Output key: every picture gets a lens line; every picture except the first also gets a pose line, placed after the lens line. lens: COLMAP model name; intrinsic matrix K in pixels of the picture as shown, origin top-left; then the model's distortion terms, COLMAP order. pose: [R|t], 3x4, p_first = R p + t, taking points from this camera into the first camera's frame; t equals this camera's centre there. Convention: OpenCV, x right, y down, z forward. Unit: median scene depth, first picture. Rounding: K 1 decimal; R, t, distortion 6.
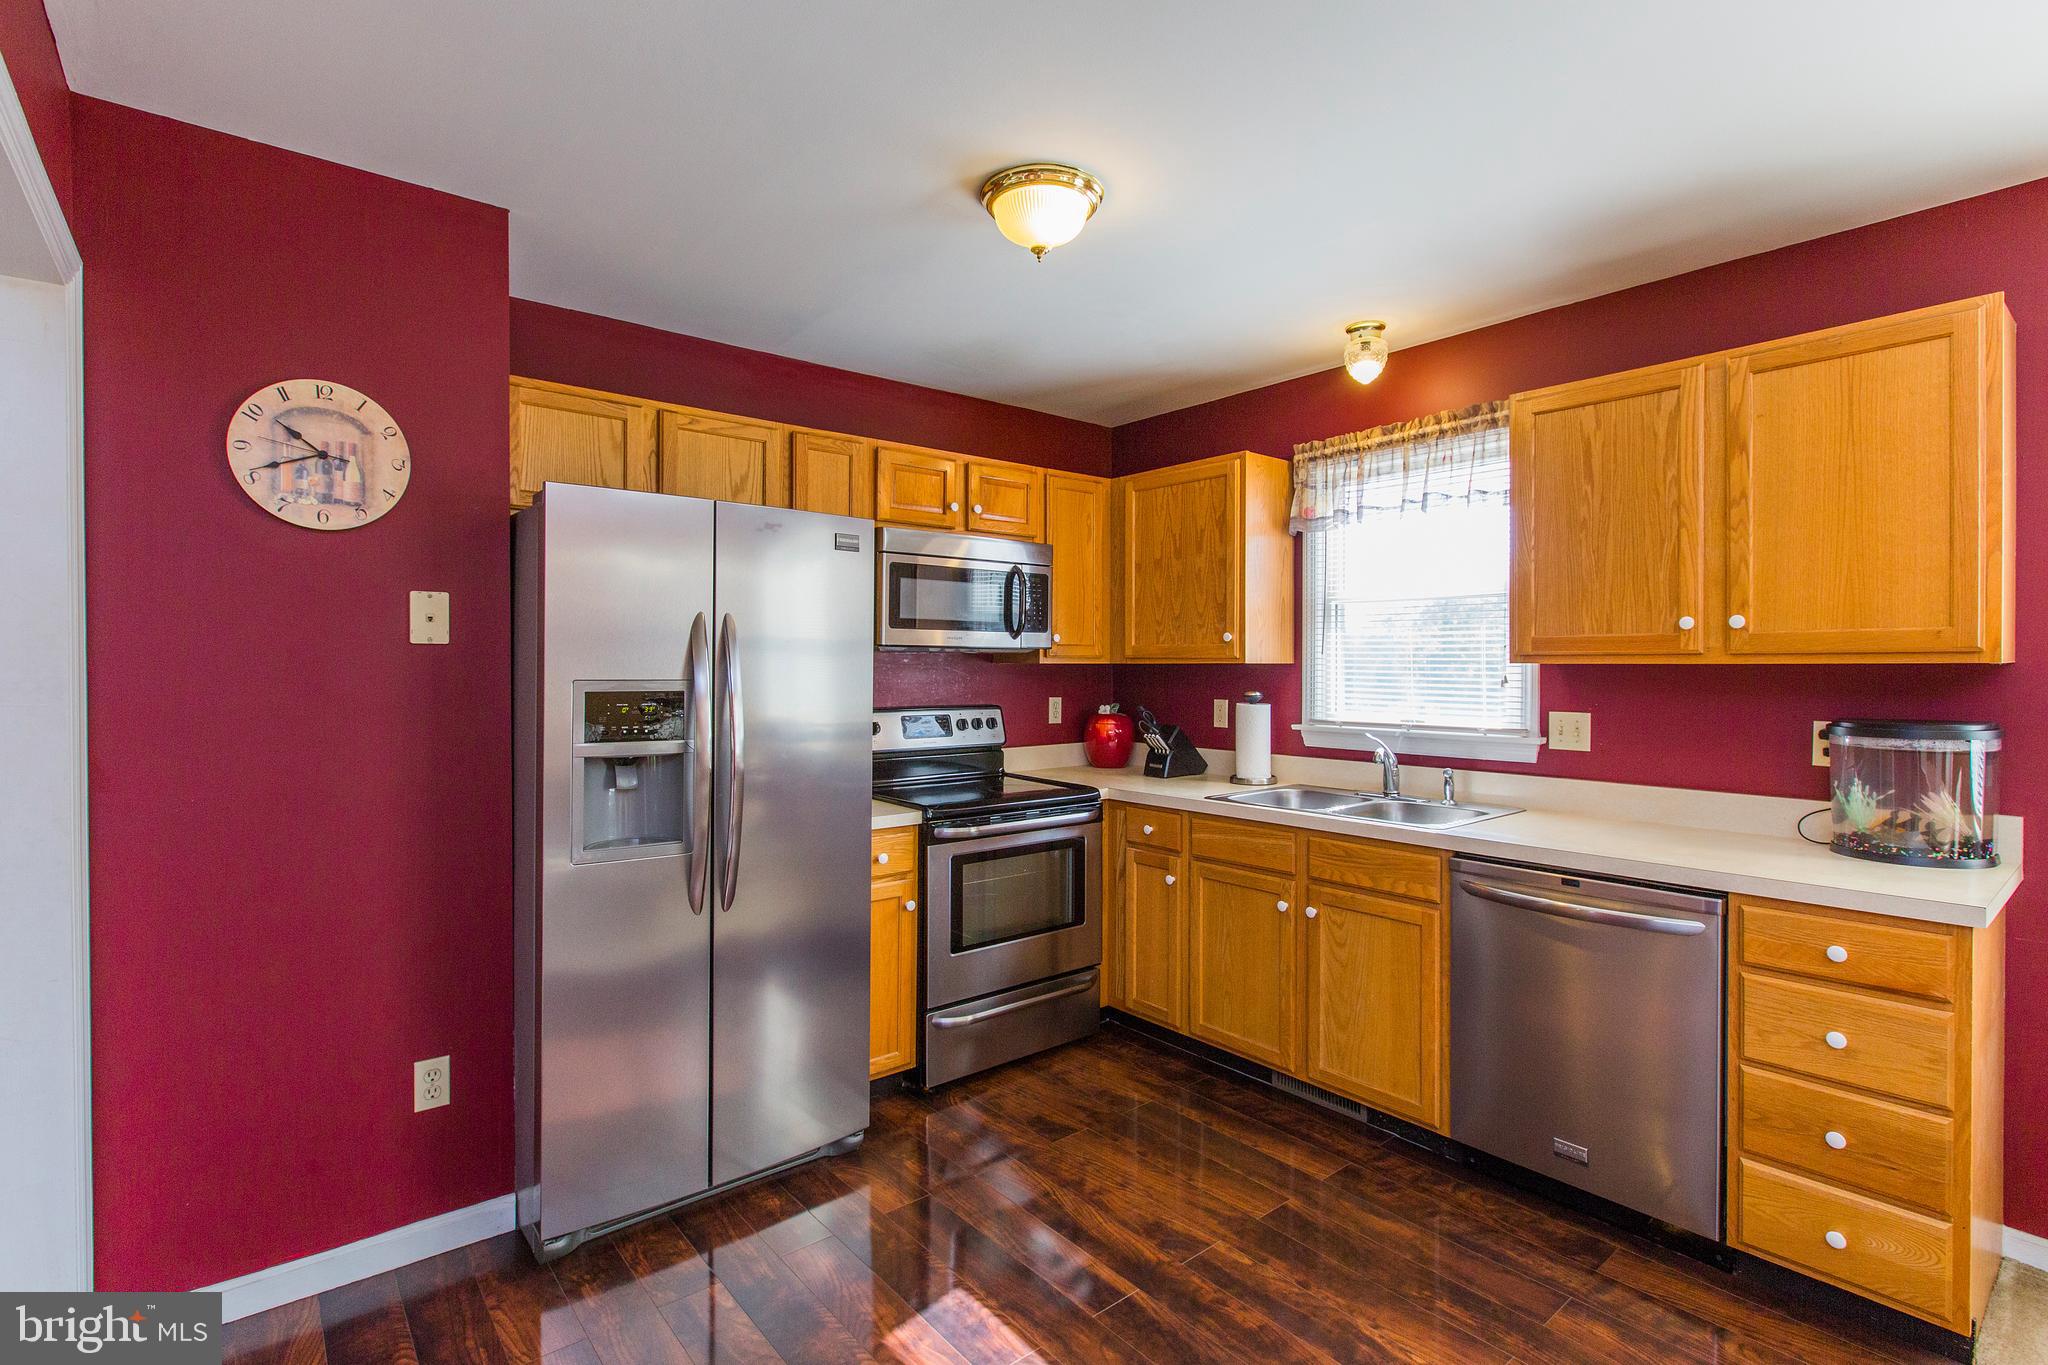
lens RADIAL K [[951.4, 0, 1031.4], [0, 951.4, 670.9], [0, 0, 1]] dist [-0.004500, -0.000123]
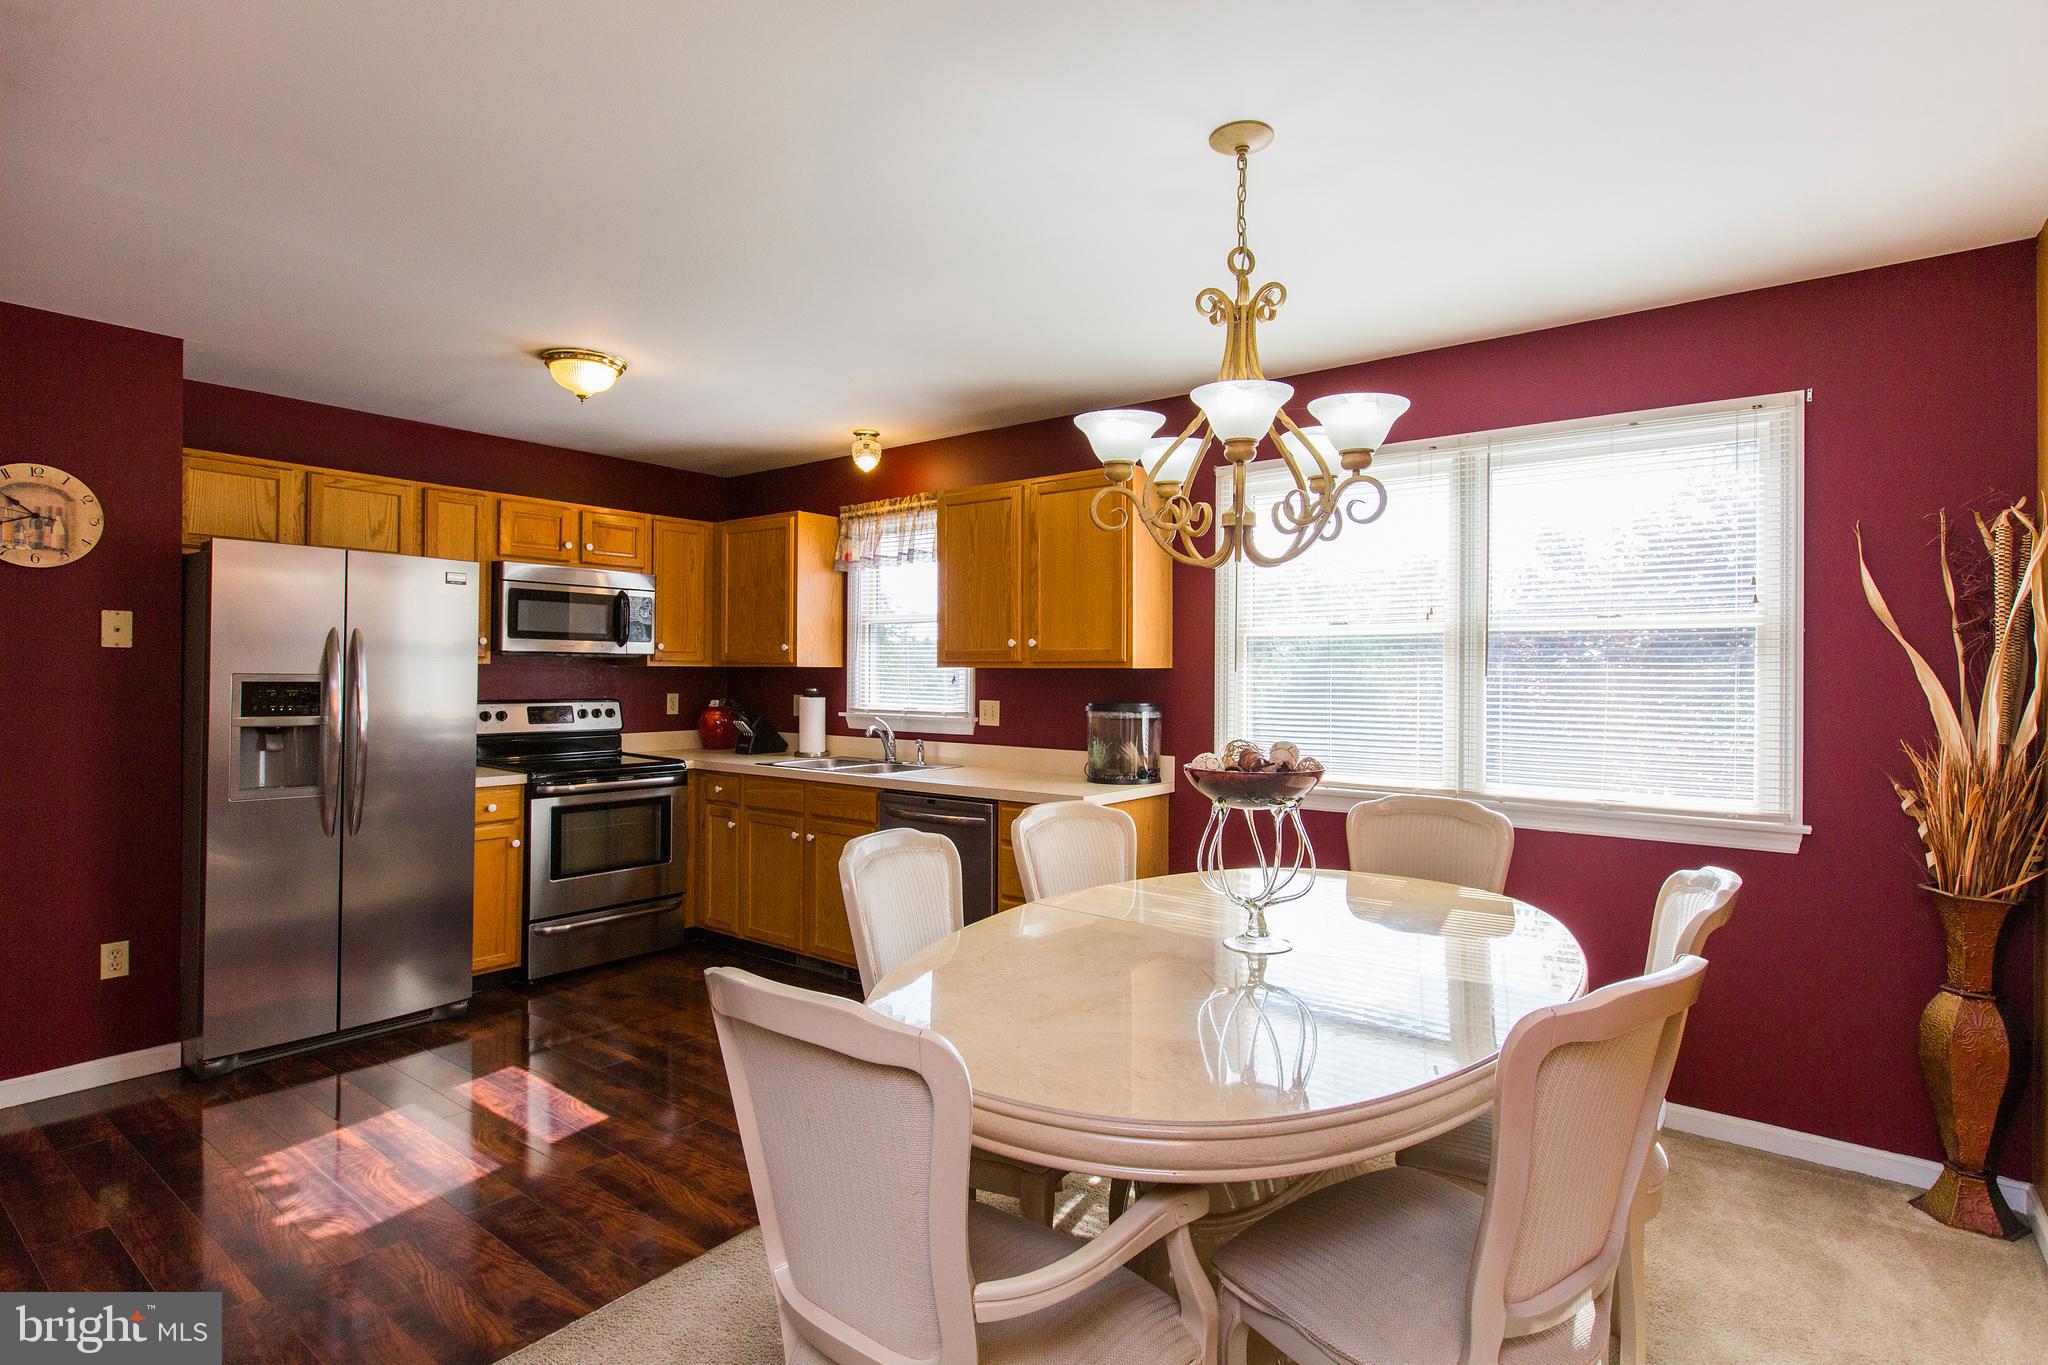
lens RADIAL K [[1004.6, 0, 1020.4], [0, 1004.6, 669.9], [0, 0, 1]] dist [-0.001688, -0.001290]
pose [[0.975659, 0.006114, 0.219208, 0.281138], [-0.004342, 0.999954, -0.008567, 0.009449], [-0.219250, 0.007407, 0.975641, -0.599528]]
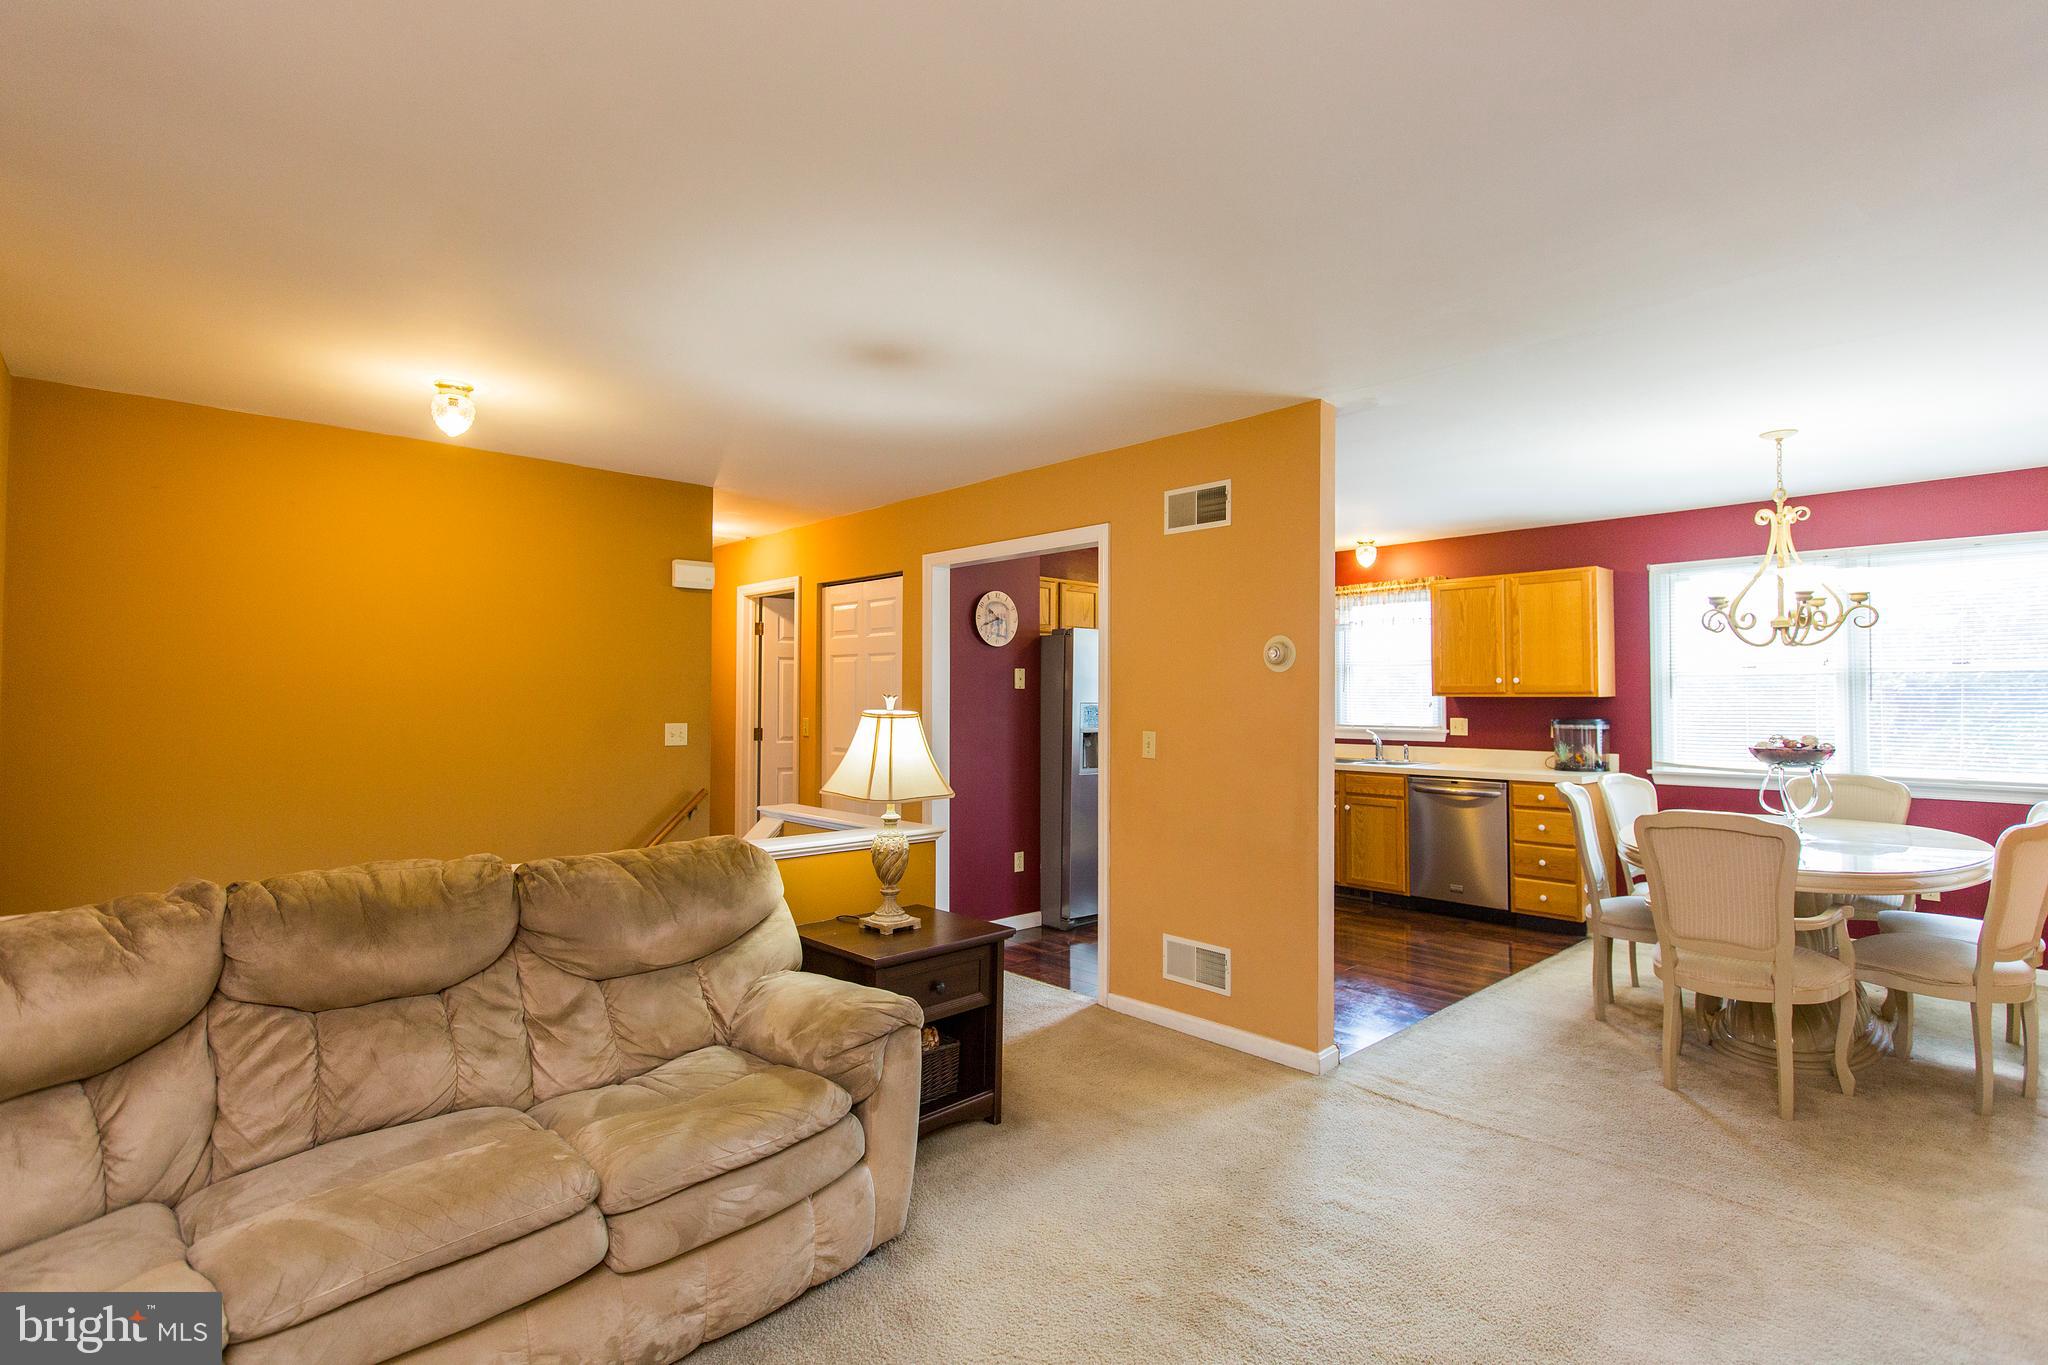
lens RADIAL K [[951.4, 0, 1037.1], [0, 951.4, 675.3], [0, 0, 1]] dist [-0.004500, -0.000123]
pose [[0.998443, 0.001467, 0.055766, -0.583697], [0.000122, 0.999594, -0.028477, 0.006487], [-0.055785, 0.028440, 0.998038, -1.254301]]
